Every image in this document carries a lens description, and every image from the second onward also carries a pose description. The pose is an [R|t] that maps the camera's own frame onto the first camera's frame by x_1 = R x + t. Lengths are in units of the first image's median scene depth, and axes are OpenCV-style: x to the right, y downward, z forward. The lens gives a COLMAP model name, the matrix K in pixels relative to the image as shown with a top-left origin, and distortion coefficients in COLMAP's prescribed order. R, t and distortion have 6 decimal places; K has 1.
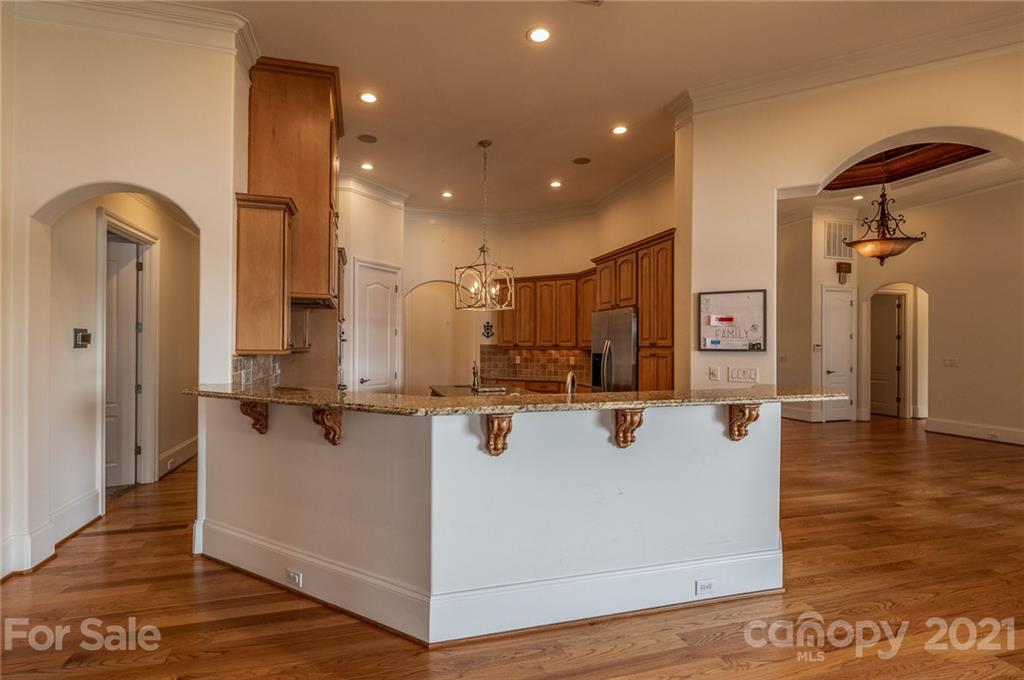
lens RADIAL K [[455.4, 0, 509.6], [0, 455.4, 343.3], [0, 0, 1]] dist [0.003494, -0.000463]
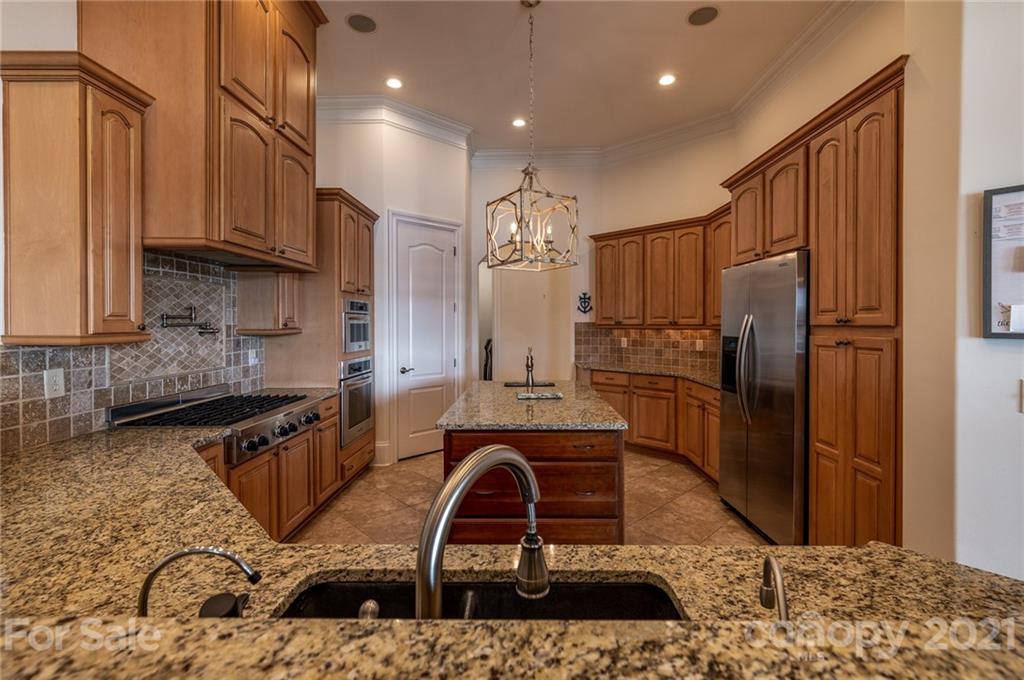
lens RADIAL K [[455.4, 0, 523.5], [0, 455.4, 325.7], [0, 0, 1]] dist [0.003494, -0.000463]
pose [[0.961954, -0.002596, -0.273198, 0.090898], [0.005810, 0.999923, 0.010956, -0.000460], [0.273149, -0.012127, 0.961895, 0.336838]]
